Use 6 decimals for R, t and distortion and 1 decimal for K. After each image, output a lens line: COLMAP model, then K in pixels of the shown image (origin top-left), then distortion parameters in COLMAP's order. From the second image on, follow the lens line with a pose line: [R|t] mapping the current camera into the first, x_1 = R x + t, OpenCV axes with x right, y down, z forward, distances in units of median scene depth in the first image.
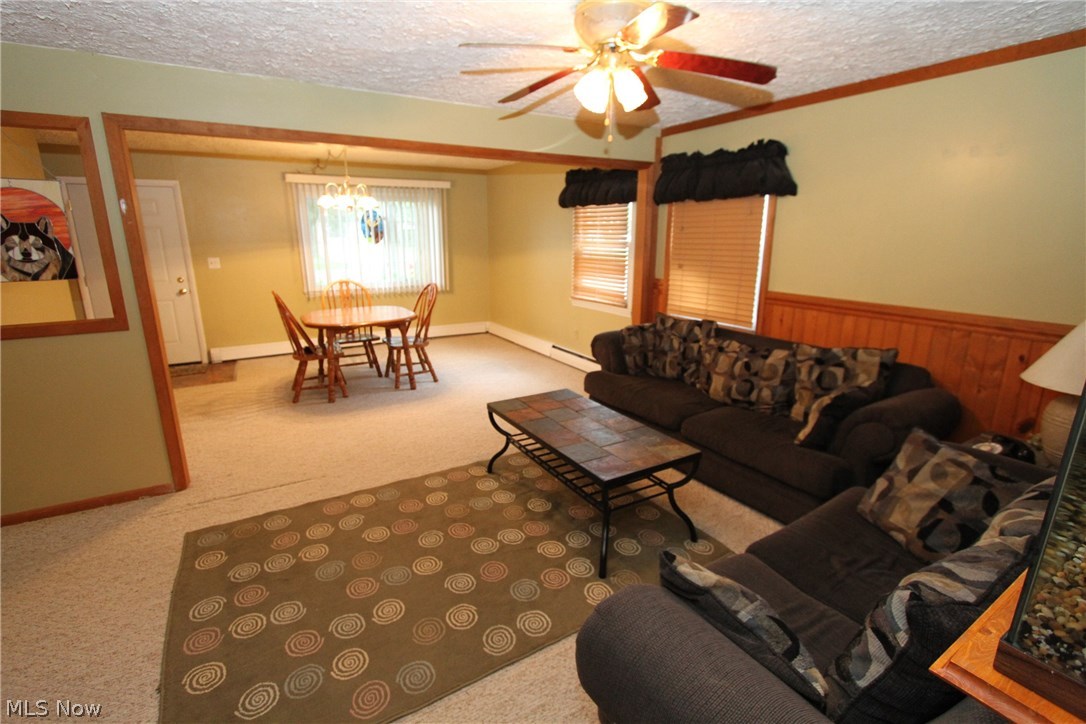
lens RADIAL K [[500.8, 0, 545.1], [0, 500.8, 356.8], [0, 0, 1]] dist [-0.014921, 0.000422]
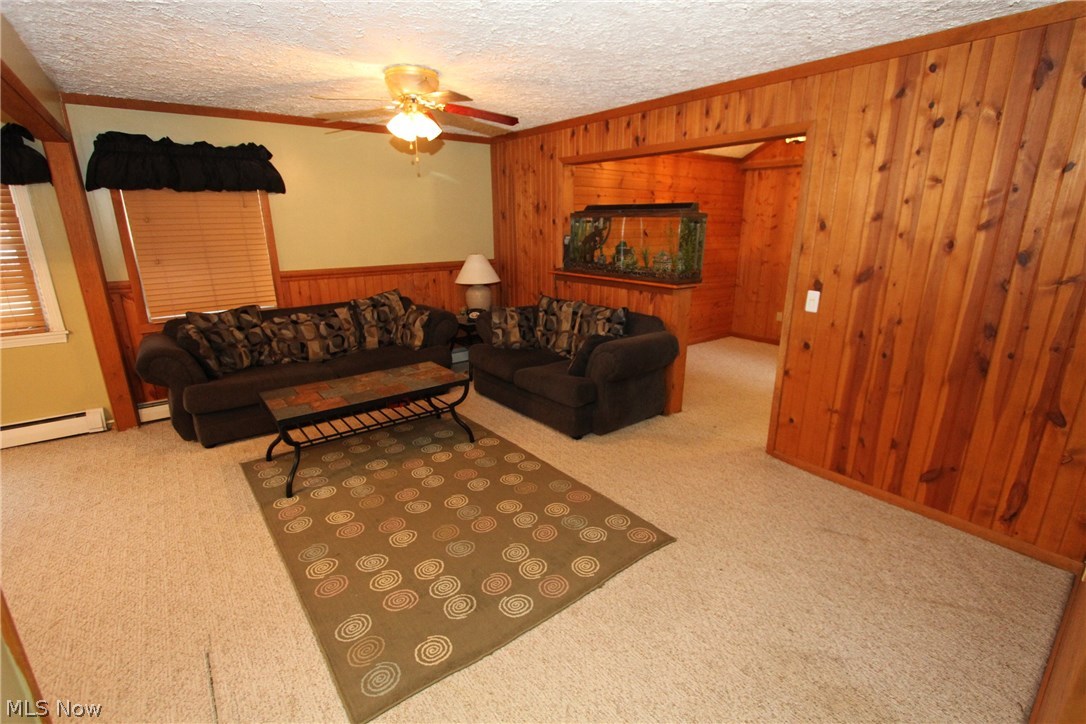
lens RADIAL K [[507.5, 0, 550.7], [0, 507.5, 364.8], [0, 0, 1]] dist [-0.010997, 0.000252]
pose [[-0.126310, -0.270084, 0.954516, -0.991080], [0.241281, 0.924961, 0.293650, -0.141228], [-0.962200, 0.267397, -0.051665, 0.557473]]
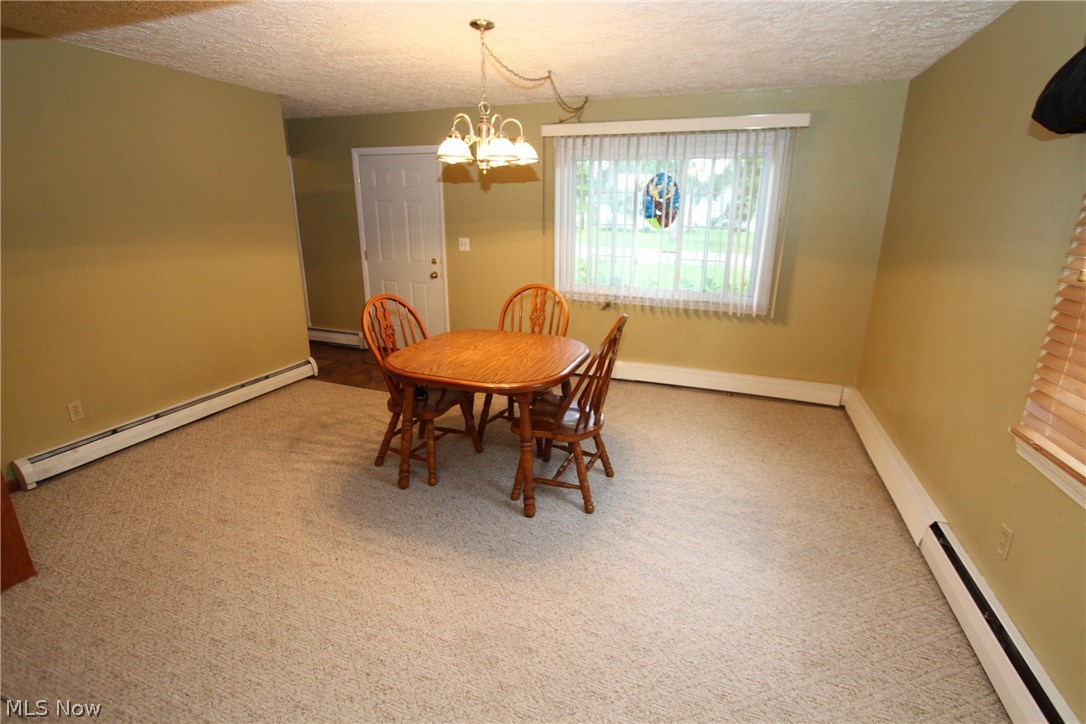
lens RADIAL K [[500.8, 0, 545.1], [0, 500.8, 356.8], [0, 0, 1]] dist [-0.014921, 0.000422]
pose [[0.632249, 0.228713, -0.740238, 0.153707], [-0.198329, 0.971378, 0.130733, -0.266492], [0.748951, 0.064155, 0.659513, 1.053298]]
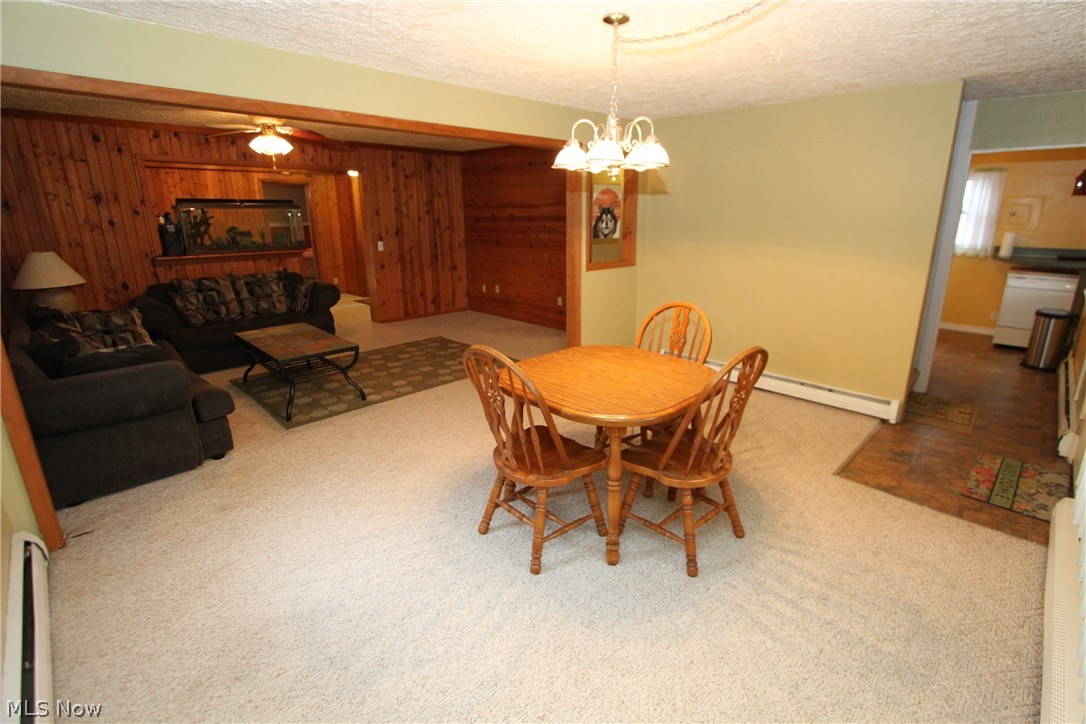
lens RADIAL K [[505.0, 0, 573.7], [0, 505.0, 354.0], [0, 0, 1]] dist [-0.002481, -0.000047]
pose [[-0.962031, 0.073419, -0.262880, -0.307561], [-0.068510, 0.867351, 0.492959, -0.577006], [0.264202, 0.492252, -0.829389, 2.247577]]
